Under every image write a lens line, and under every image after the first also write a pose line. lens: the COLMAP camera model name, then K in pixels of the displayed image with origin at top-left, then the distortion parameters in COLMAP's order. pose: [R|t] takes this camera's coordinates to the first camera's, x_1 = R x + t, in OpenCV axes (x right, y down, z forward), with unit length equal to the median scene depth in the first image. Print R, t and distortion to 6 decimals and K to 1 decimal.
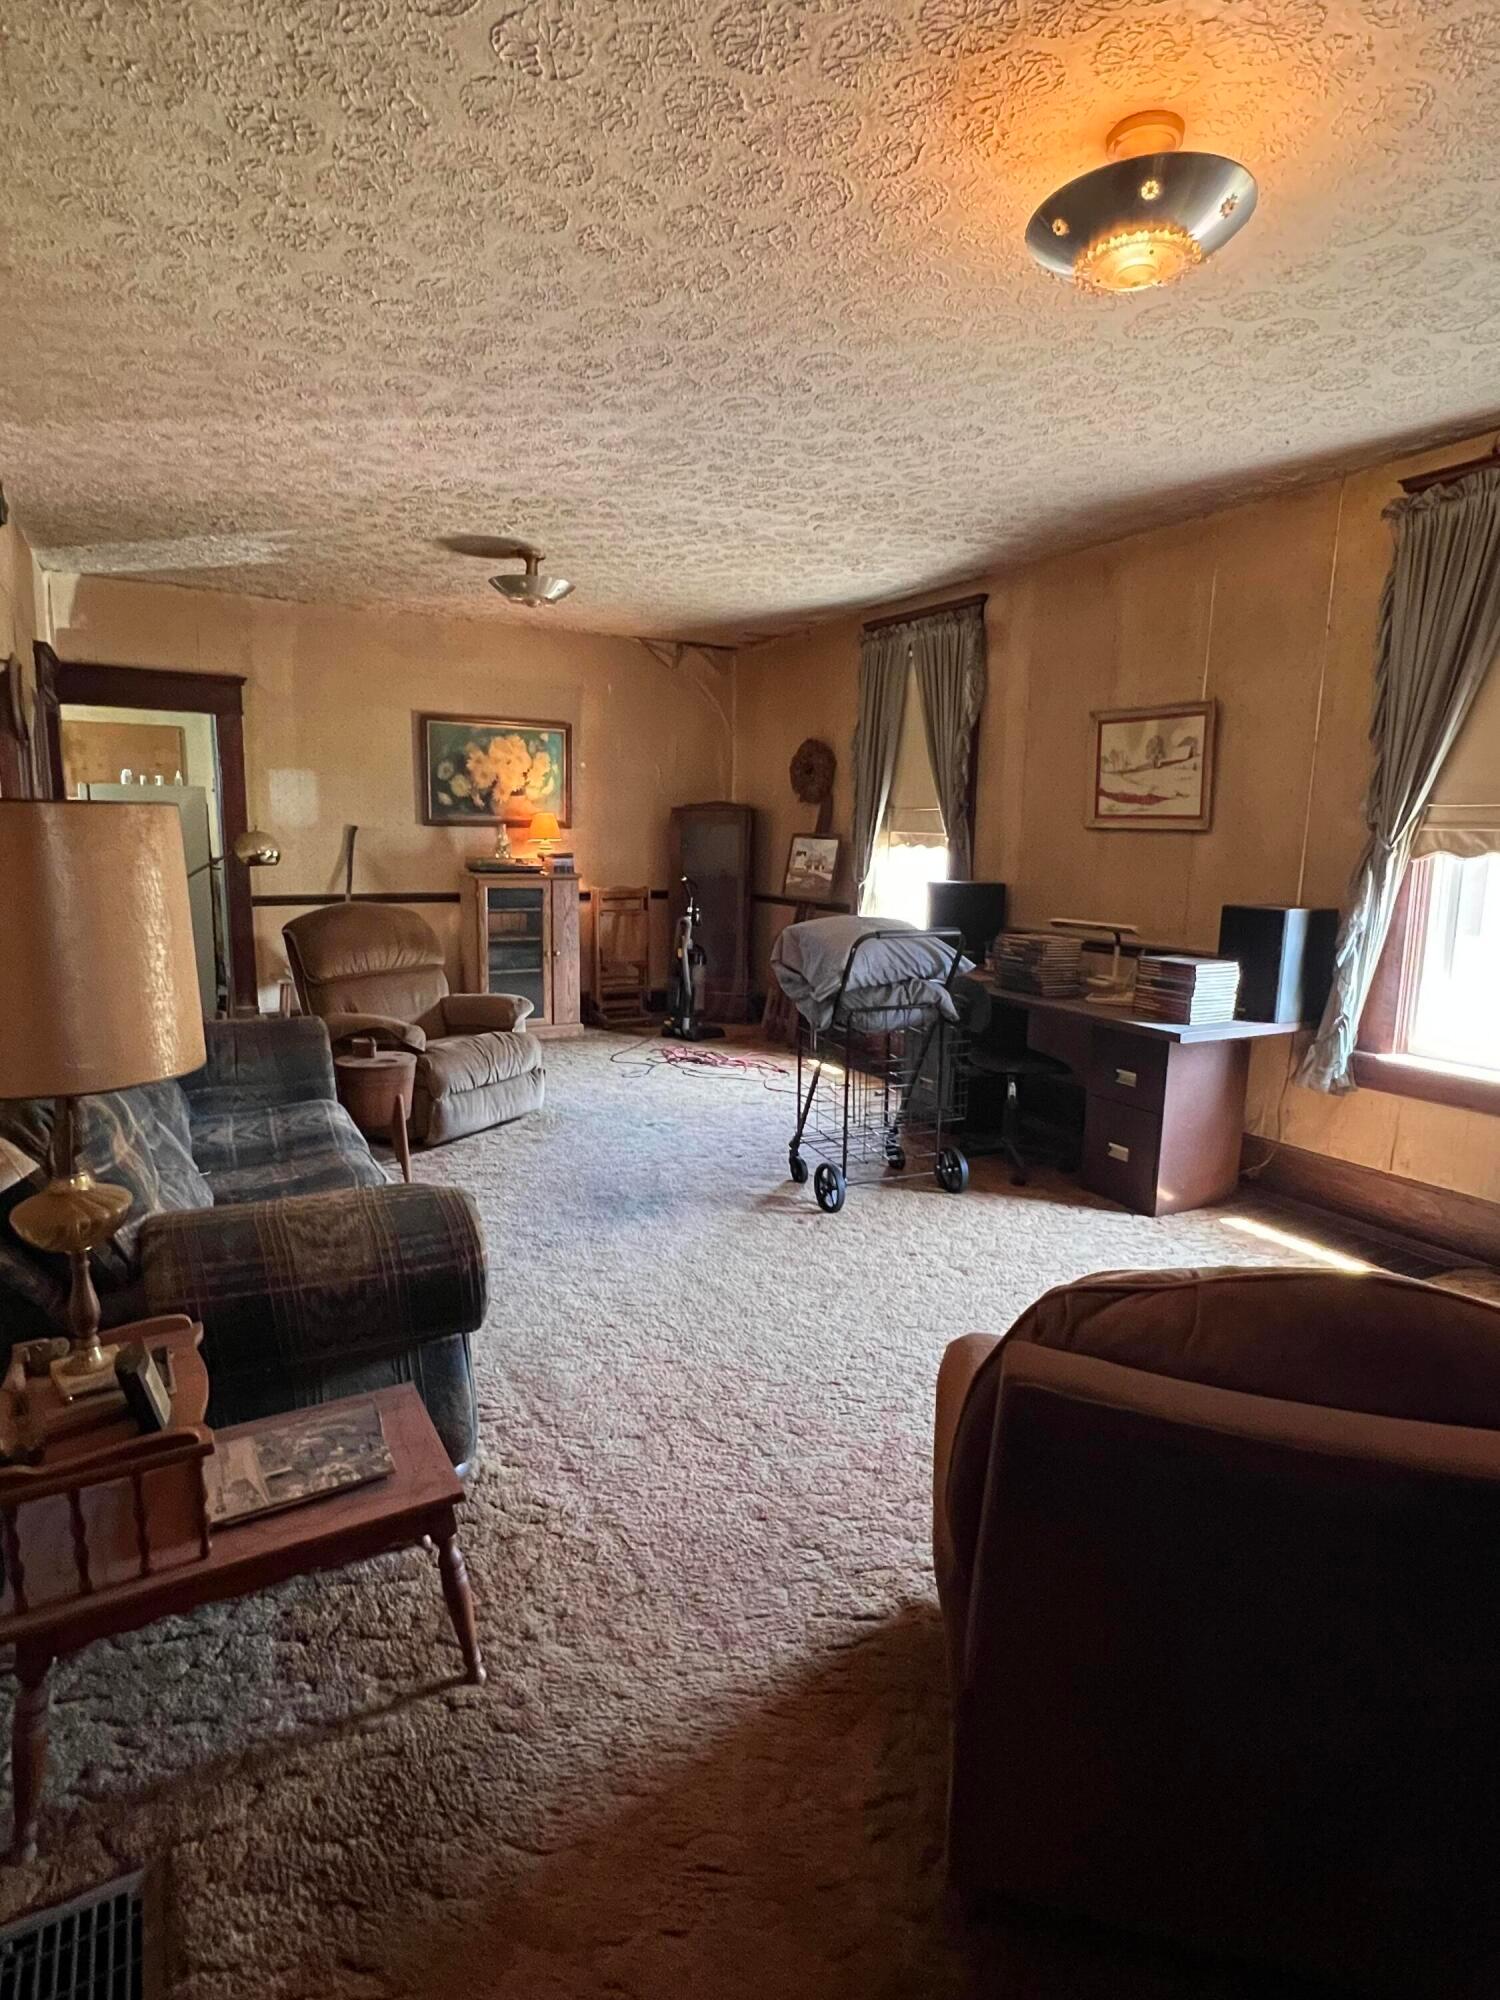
lens RADIAL K [[1046.6, 0, 749.3], [0, 1046.6, 997.2], [0, 0, 1]] dist [0.000445, -0.000009]
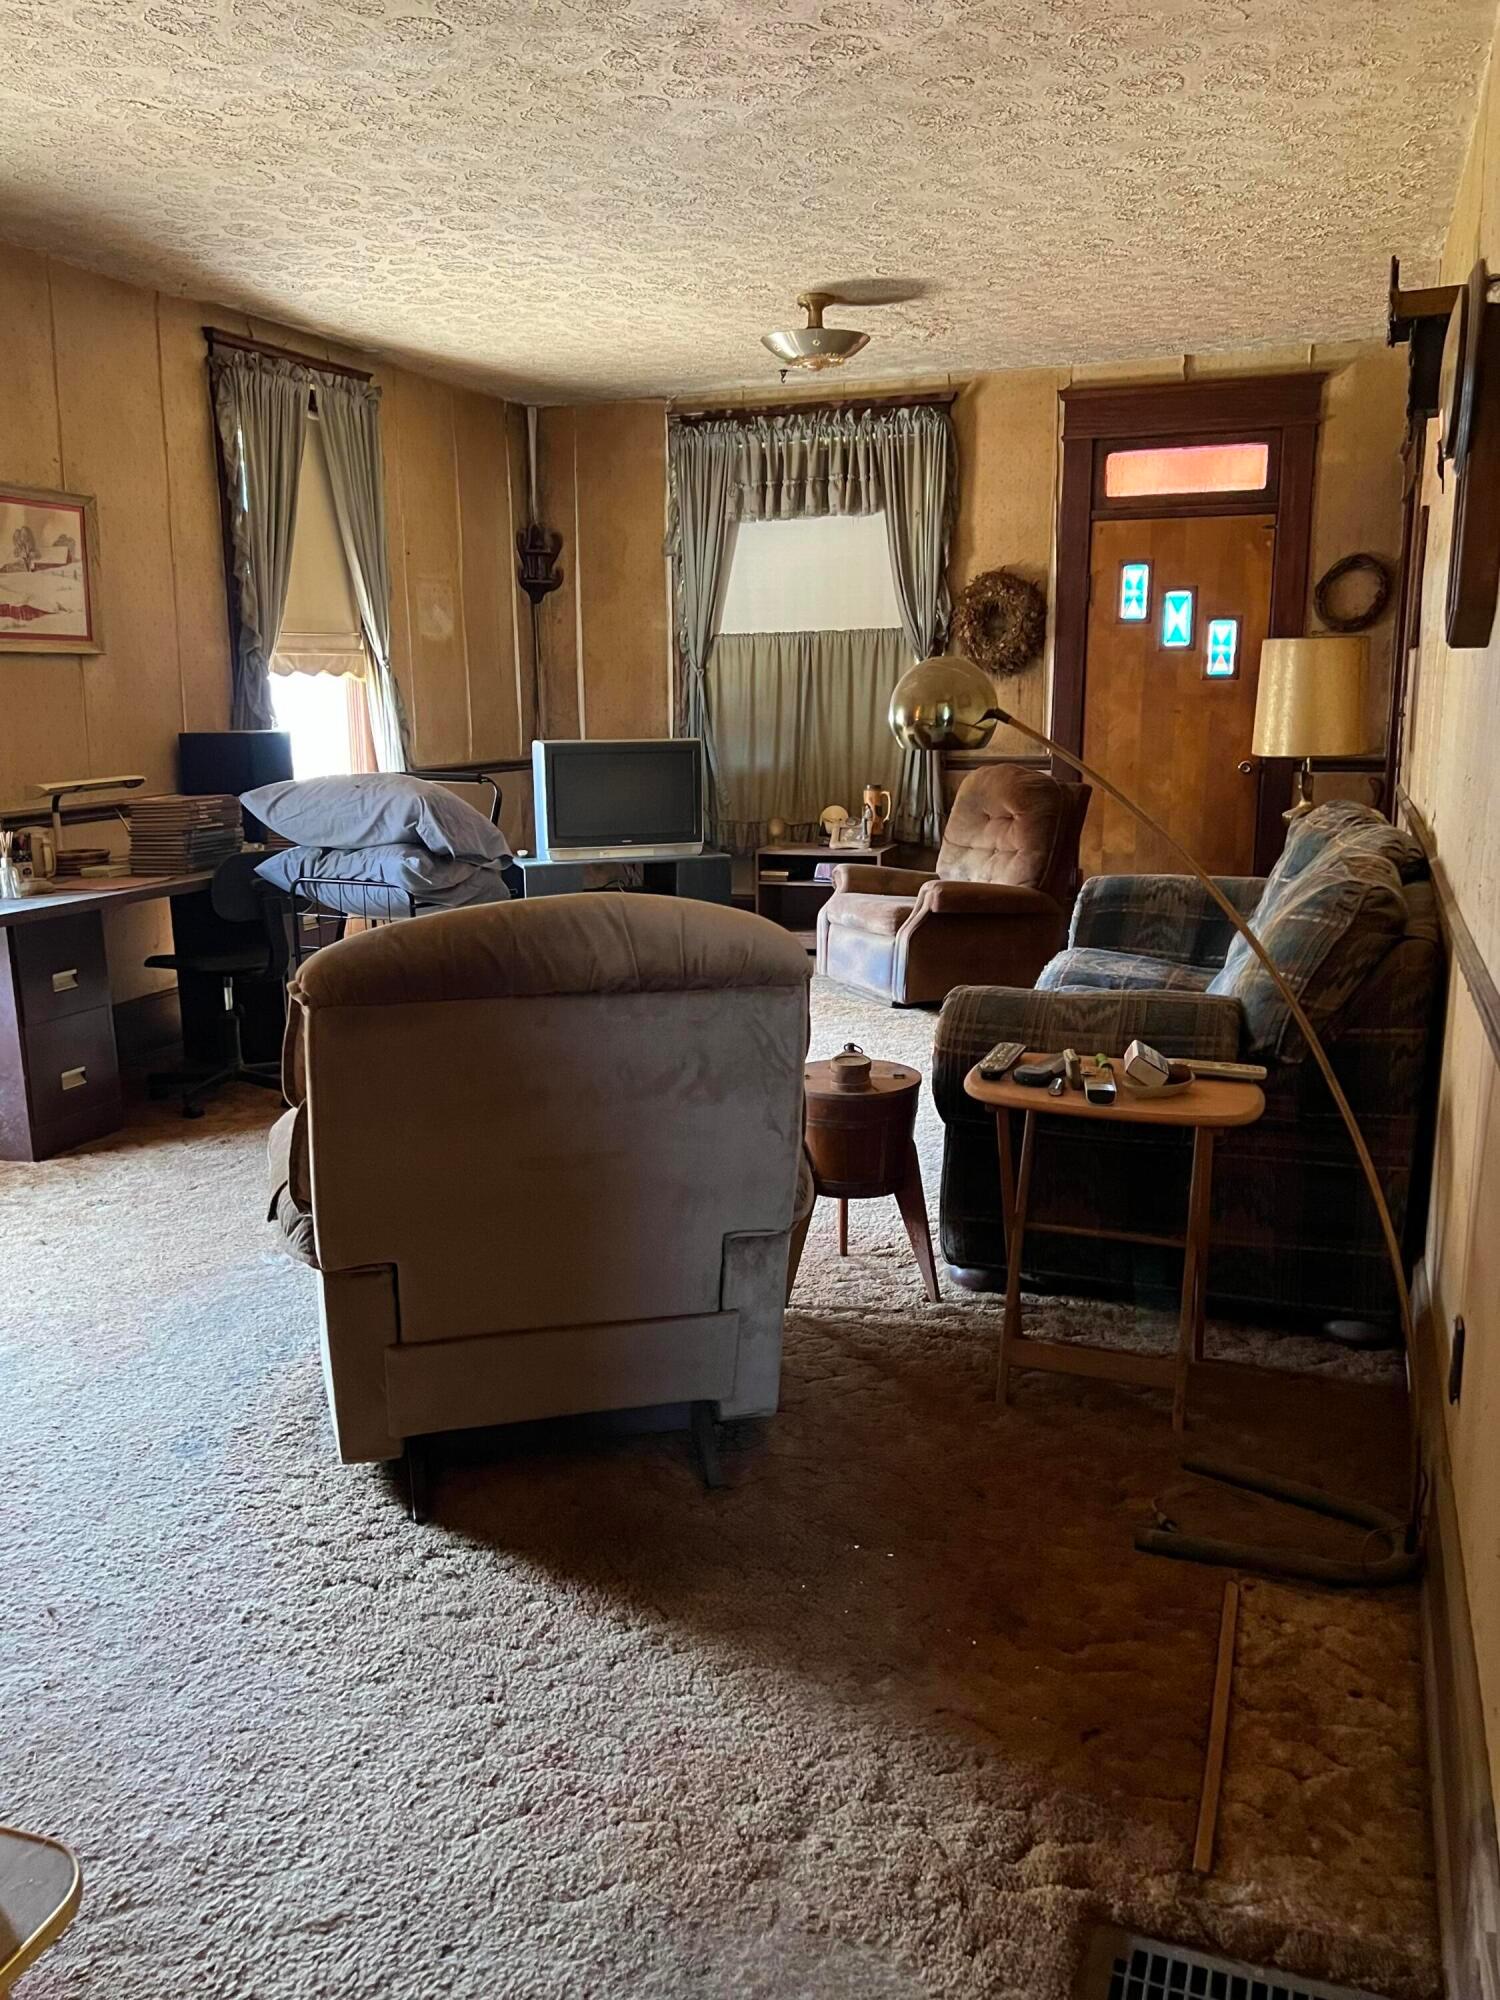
lens RADIAL K [[1583.0, 0, 749.7], [0, 1583.0, 995.7], [0, 0, 1]] dist [0.112854, -0.097675]
pose [[-0.641813, -0.153321, 0.751377, -0.885878], [0.135228, 0.941827, 0.307693, -0.224155], [-0.754844, 0.299088, -0.583744, 1.410882]]
